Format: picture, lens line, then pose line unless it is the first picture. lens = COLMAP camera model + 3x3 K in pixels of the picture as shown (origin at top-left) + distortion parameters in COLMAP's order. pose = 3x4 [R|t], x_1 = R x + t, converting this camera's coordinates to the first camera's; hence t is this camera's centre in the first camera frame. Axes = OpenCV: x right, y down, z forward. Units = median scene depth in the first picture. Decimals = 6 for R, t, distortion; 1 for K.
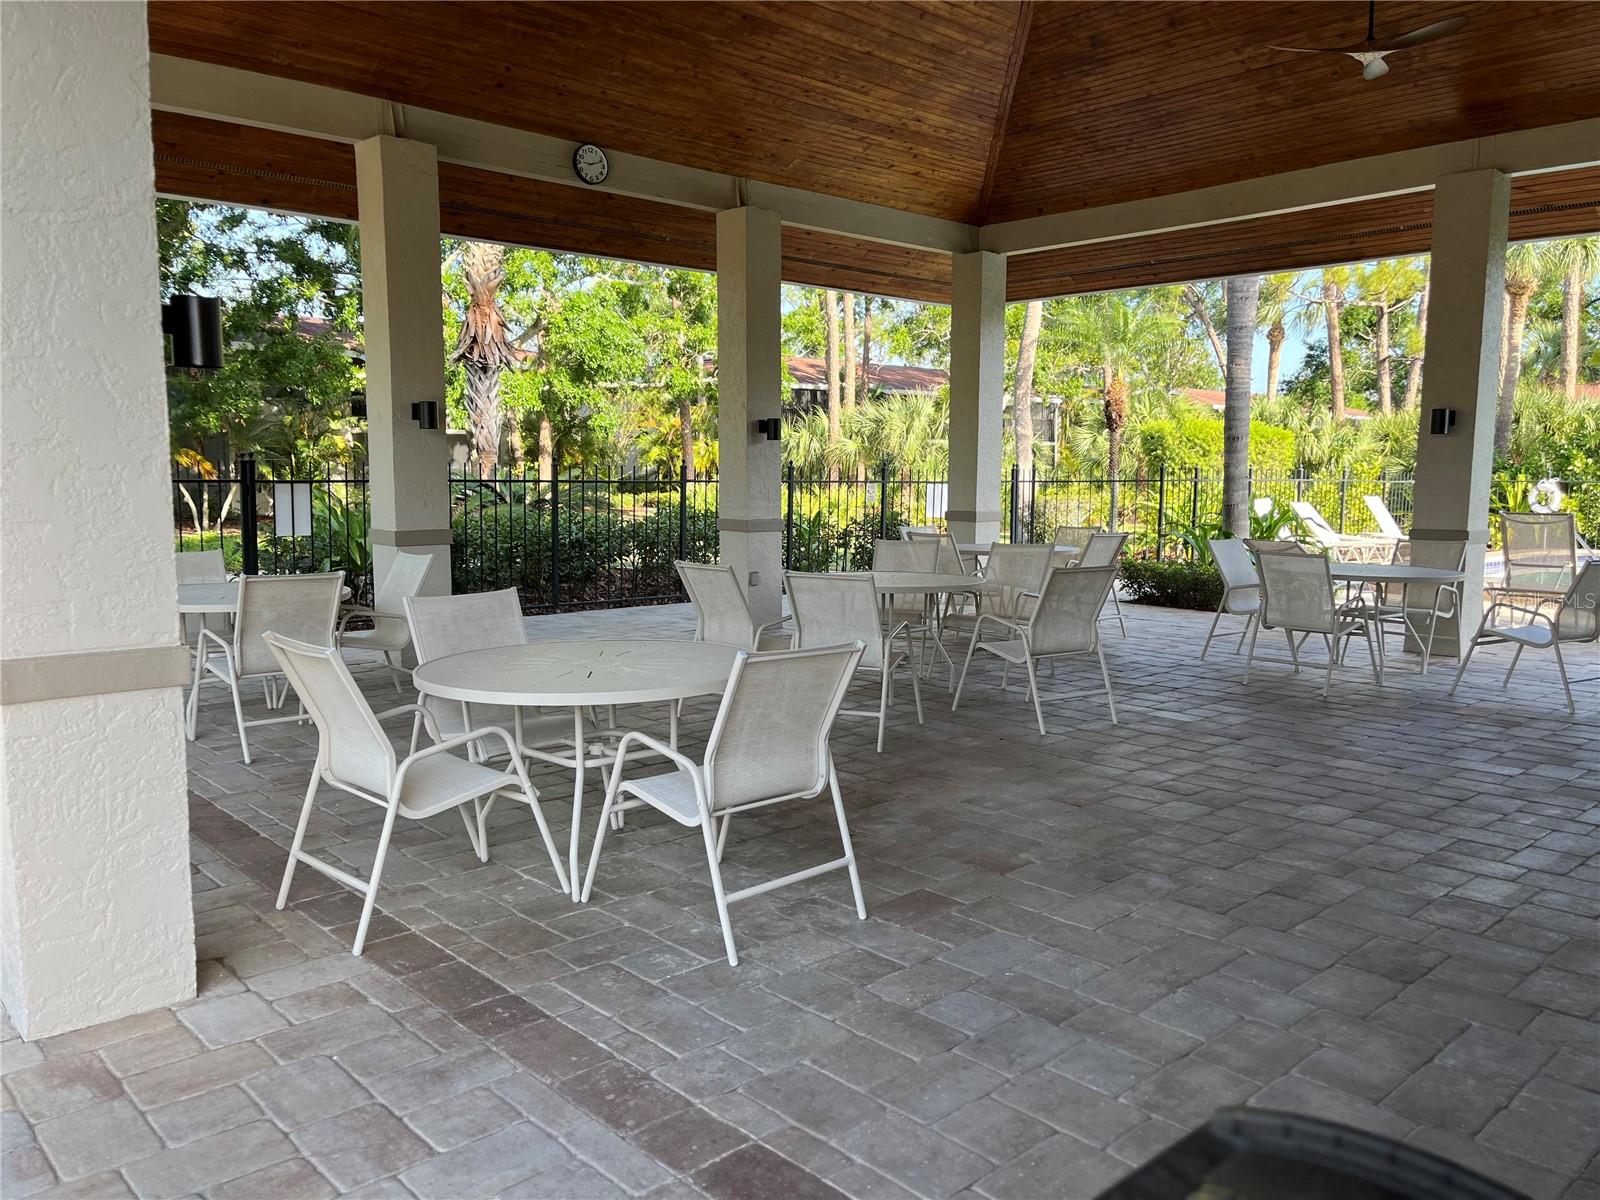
lens RADIAL K [[1249.2, 0, 800.0], [0, 1249.2, 600.0], [0, 0, 1]] dist [0.121583, -0.171855]
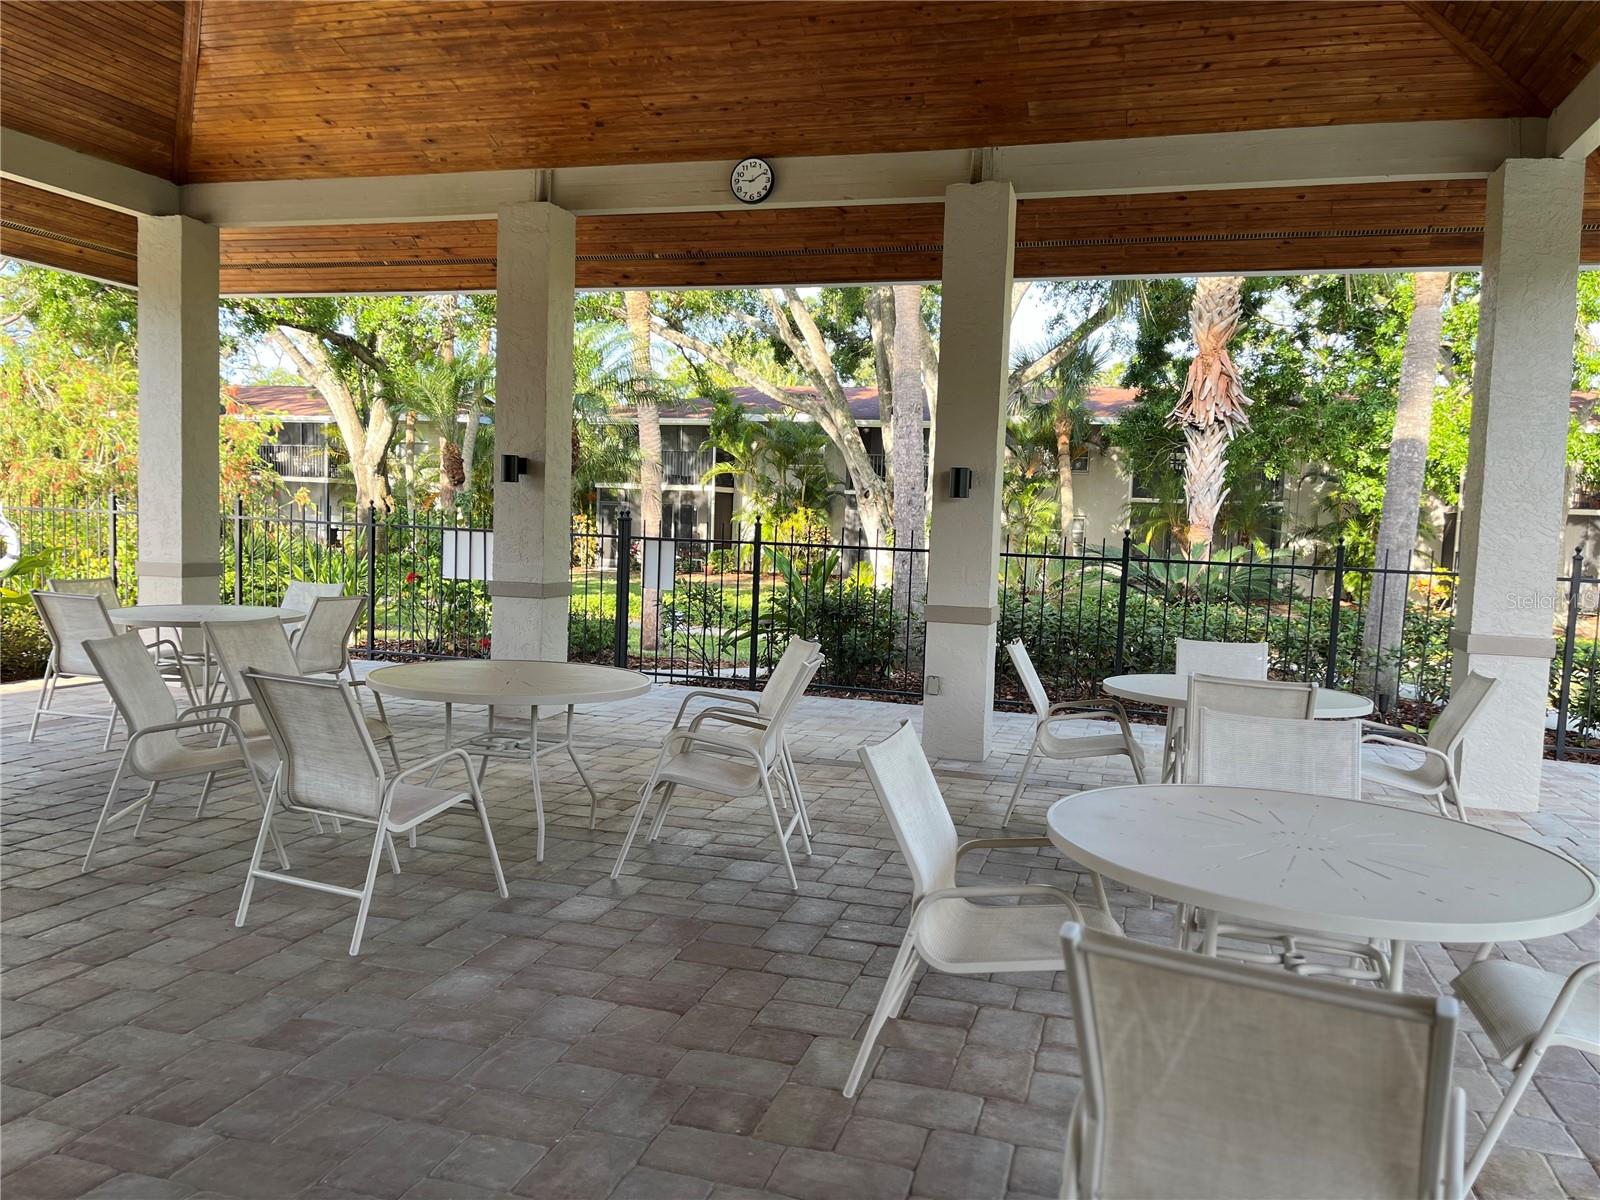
lens RADIAL K [[1249.2, 0, 800.0], [0, 1249.2, 600.0], [0, 0, 1]] dist [0.121583, -0.171855]
pose [[0.501287, 0.074603, -0.862059, 0.620922], [-0.125138, 0.992053, 0.013085, -0.077771], [0.856184, 0.101317, 0.506639, 0.630235]]
